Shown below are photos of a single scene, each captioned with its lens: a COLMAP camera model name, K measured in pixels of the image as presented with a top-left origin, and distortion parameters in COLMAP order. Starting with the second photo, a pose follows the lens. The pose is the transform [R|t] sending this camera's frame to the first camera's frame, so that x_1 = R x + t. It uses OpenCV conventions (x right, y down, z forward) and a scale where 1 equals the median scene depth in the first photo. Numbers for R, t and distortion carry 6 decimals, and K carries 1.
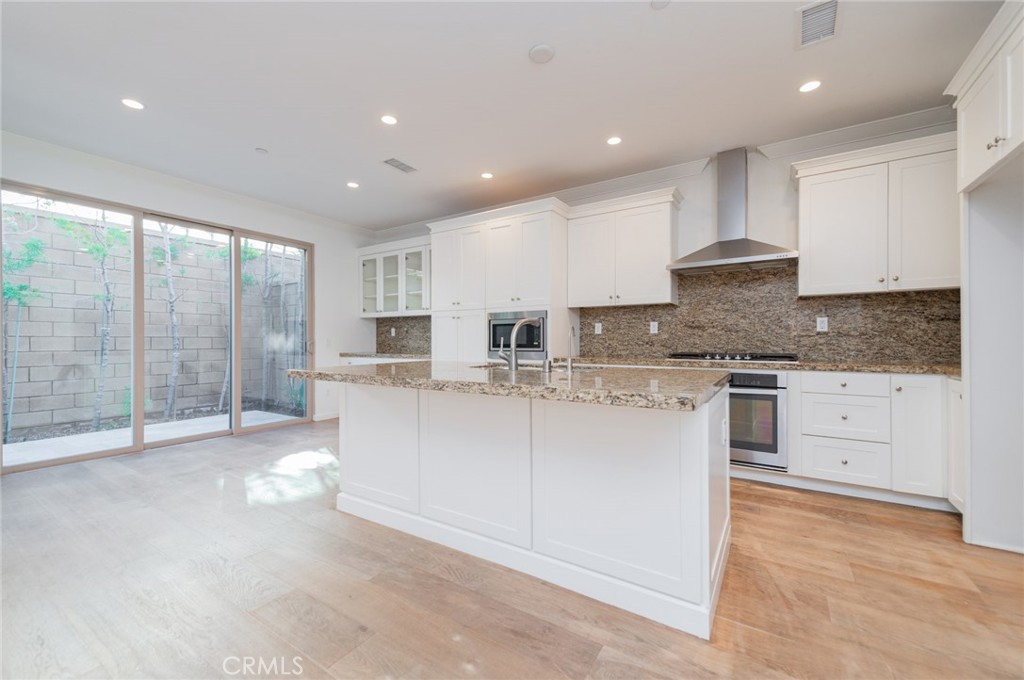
lens RADIAL K [[390.3, 0, 484.6], [0, 390.3, 341.6], [0, 0, 1]] dist [0.002558, -0.000143]
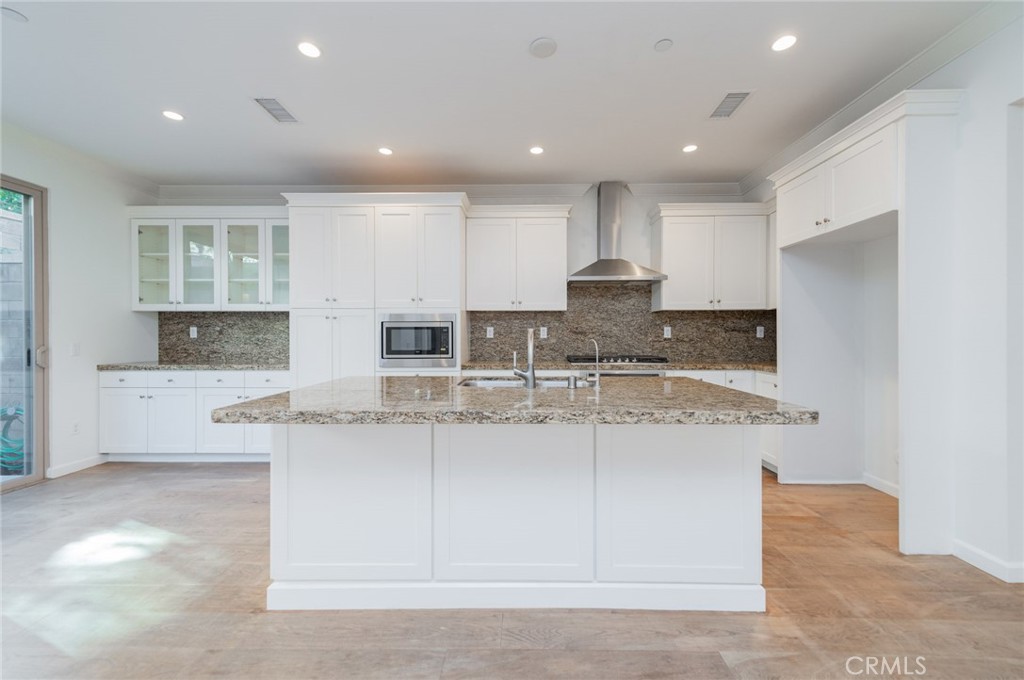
lens RADIAL K [[405.4, 0, 512.0], [0, 405.4, 340.0], [0, 0, 1]] dist [0.007055, -0.000181]
pose [[0.851530, -0.003596, 0.524294, -0.243610], [0.001959, 0.999991, 0.003676, -0.022062], [-0.524303, -0.002103, 0.851529, 0.117868]]
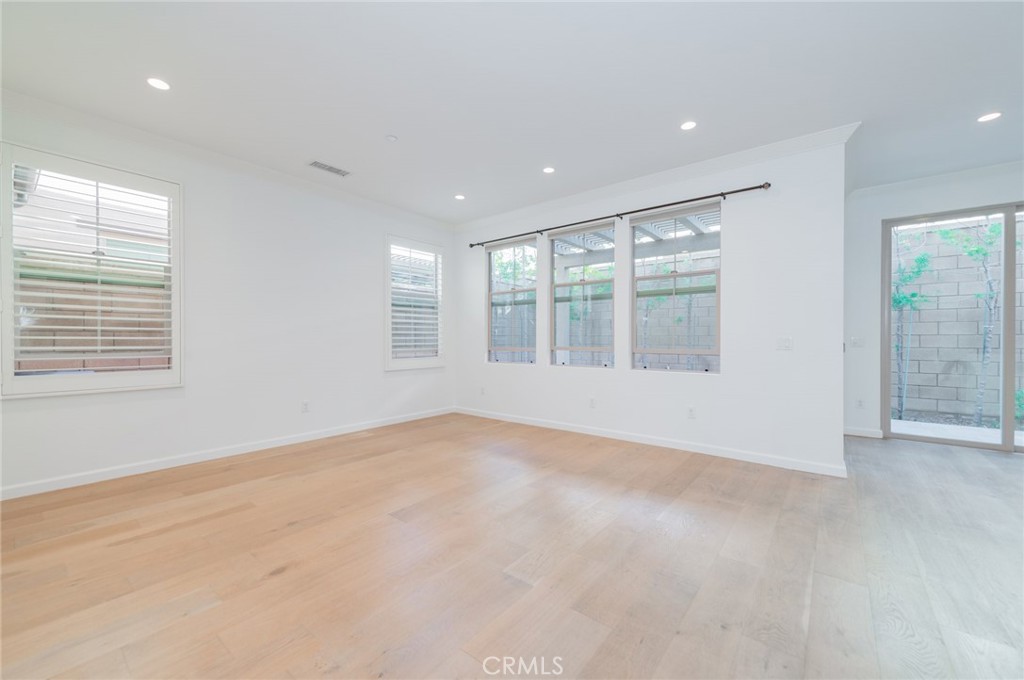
lens RADIAL K [[403.4, 0, 512.0], [0, 403.4, 340.0], [0, 0, 1]] dist [-0.001187, -0.000237]
pose [[-0.116603, 0.005312, -0.993164, 0.252457], [-0.002273, 0.999982, 0.005615, -0.001989], [0.993176, 0.002912, -0.116589, -0.114726]]
